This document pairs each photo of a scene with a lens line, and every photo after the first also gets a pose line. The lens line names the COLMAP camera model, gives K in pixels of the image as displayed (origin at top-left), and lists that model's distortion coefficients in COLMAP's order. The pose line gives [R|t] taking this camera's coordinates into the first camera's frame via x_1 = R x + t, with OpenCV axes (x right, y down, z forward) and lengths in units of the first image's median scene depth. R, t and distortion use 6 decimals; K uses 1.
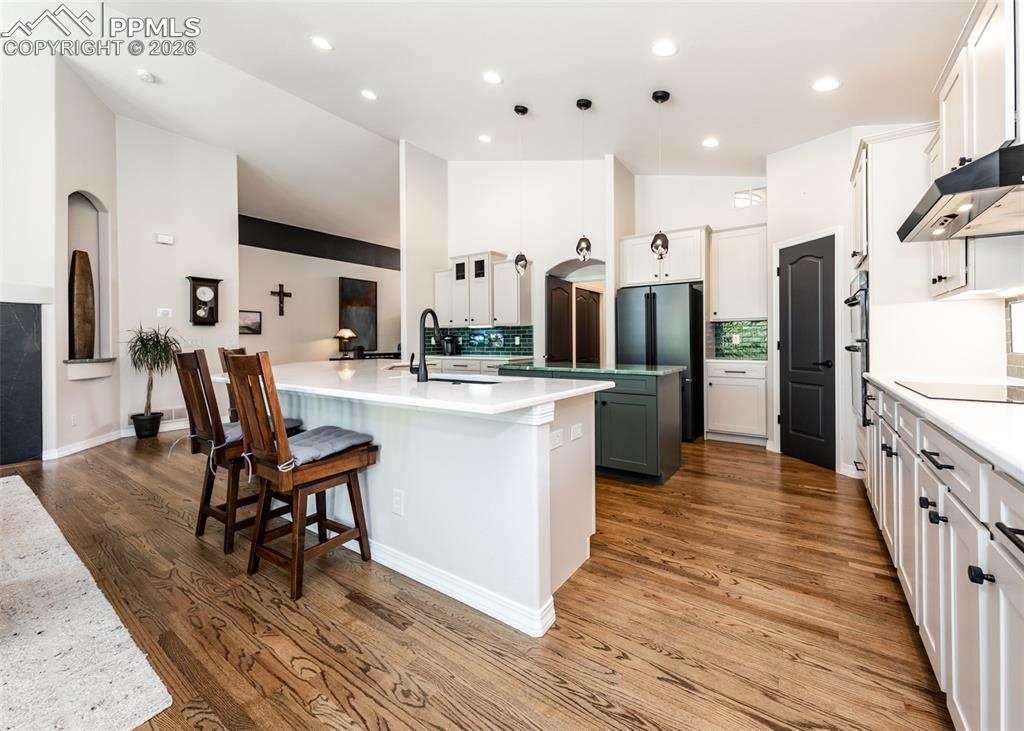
lens RADIAL K [[418.5, 0, 509.1], [0, 418.5, 340.9], [0, 0, 1]] dist [0.017574, 0.000066]
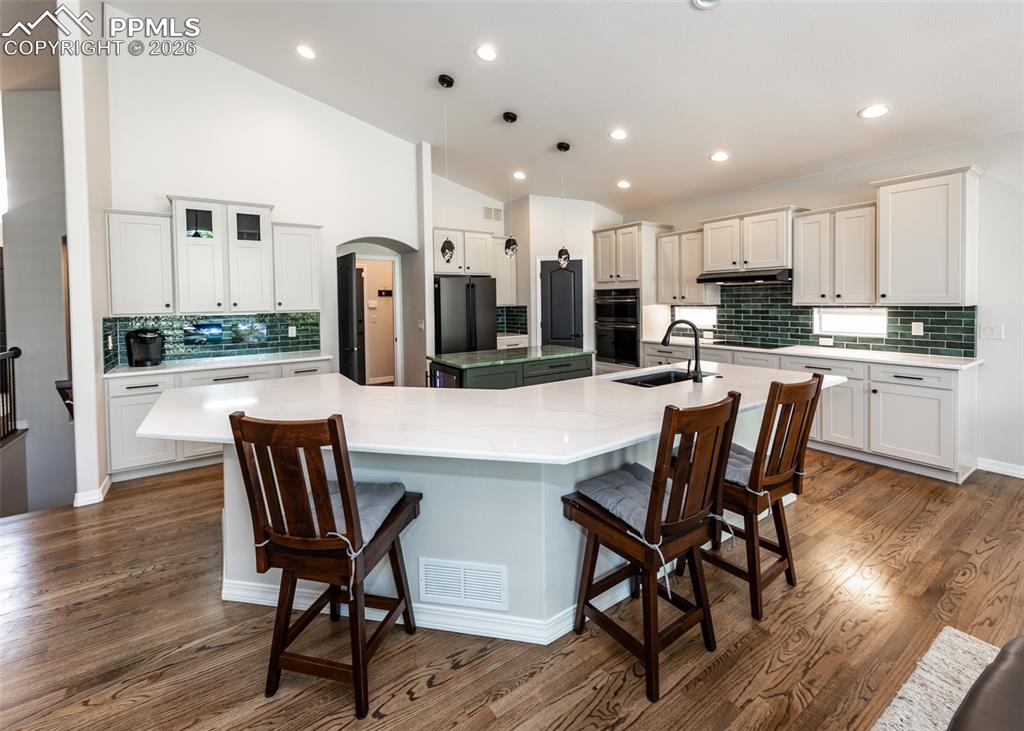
lens RADIAL K [[424.9, 0, 495.6], [0, 424.9, 307.0], [0, 0, 1]] dist [0.008476, -0.000036]
pose [[0.364420, -0.018446, 0.931052, -0.552620], [0.015448, 0.999786, 0.013761, -0.048815], [-0.931107, 0.009368, 0.364627, 0.392120]]
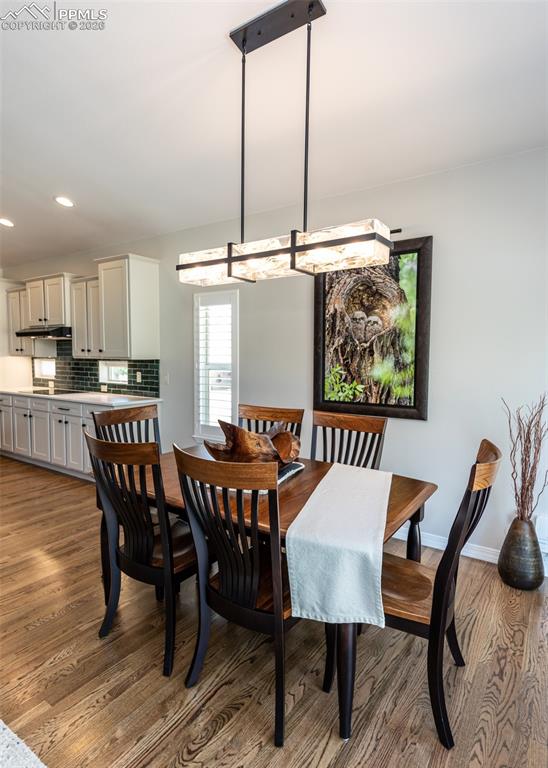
lens RADIAL K [[430.9, 0, 274.0], [0, 430.9, 384.0], [0, 0, 1]] dist [0.002518, 0.000495]
pose [[-0.018329, -0.061299, 0.997951, -0.574350], [-0.009003, 0.998088, 0.061142, -0.039090], [-0.999791, -0.007863, -0.018846, -0.172534]]
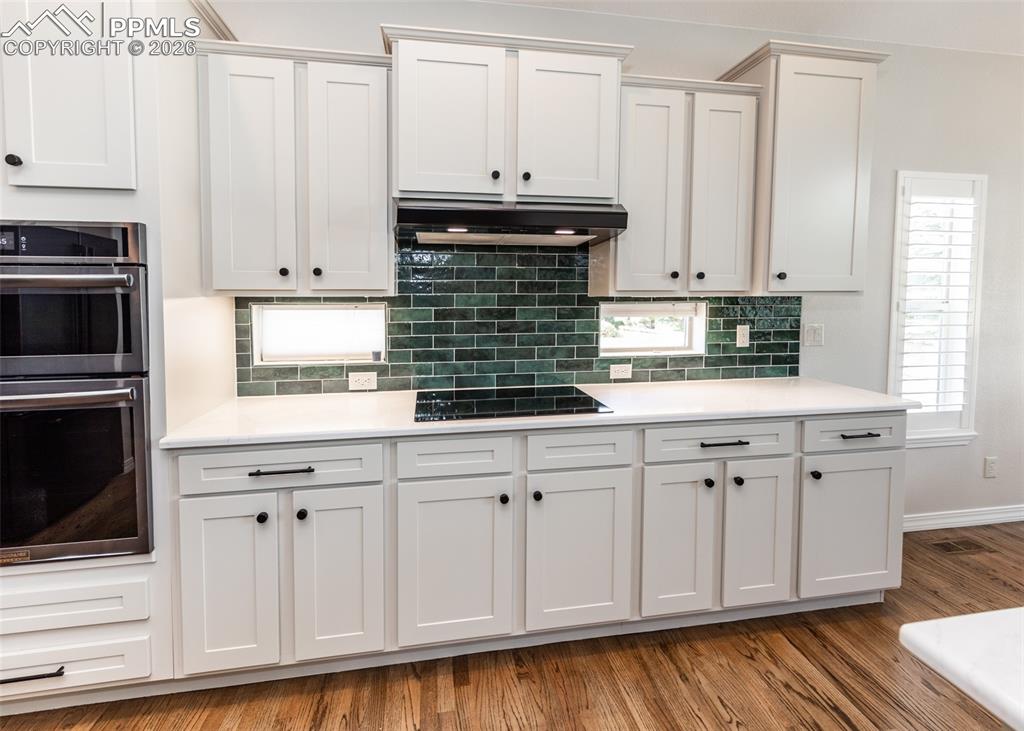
lens RADIAL K [[493.7, 0, 515.2], [0, 493.7, 316.7], [0, 0, 1]] dist [0.002167, 0.000619]
pose [[-0.715942, -0.028524, 0.697577, 0.072048], [0.005015, 0.998929, 0.045994, -0.036681], [-0.698142, 0.036427, -0.715032, 0.482954]]
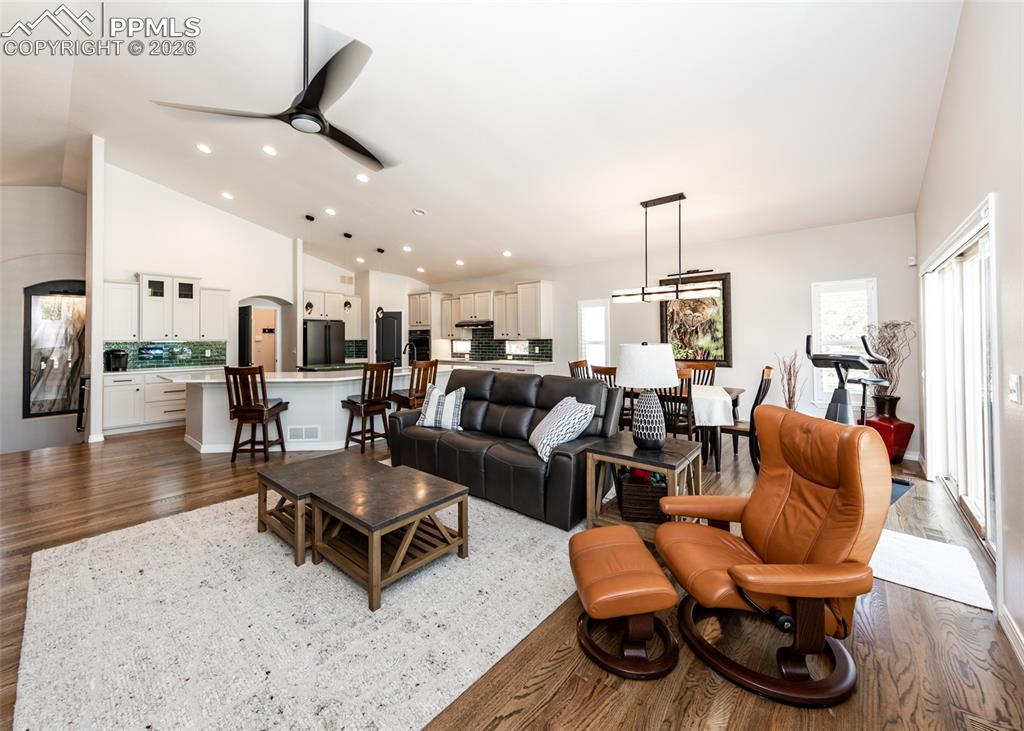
lens RADIAL K [[405.3, 0, 477.4], [0, 405.3, 331.4], [0, 0, 1]] dist [0.000664, 0.000126]
pose [[0.135453, 0.020337, 0.990575, -1.039058], [0.007659, 0.999738, -0.021573, -0.032228], [-0.990754, 0.010509, 0.135262, 0.073149]]
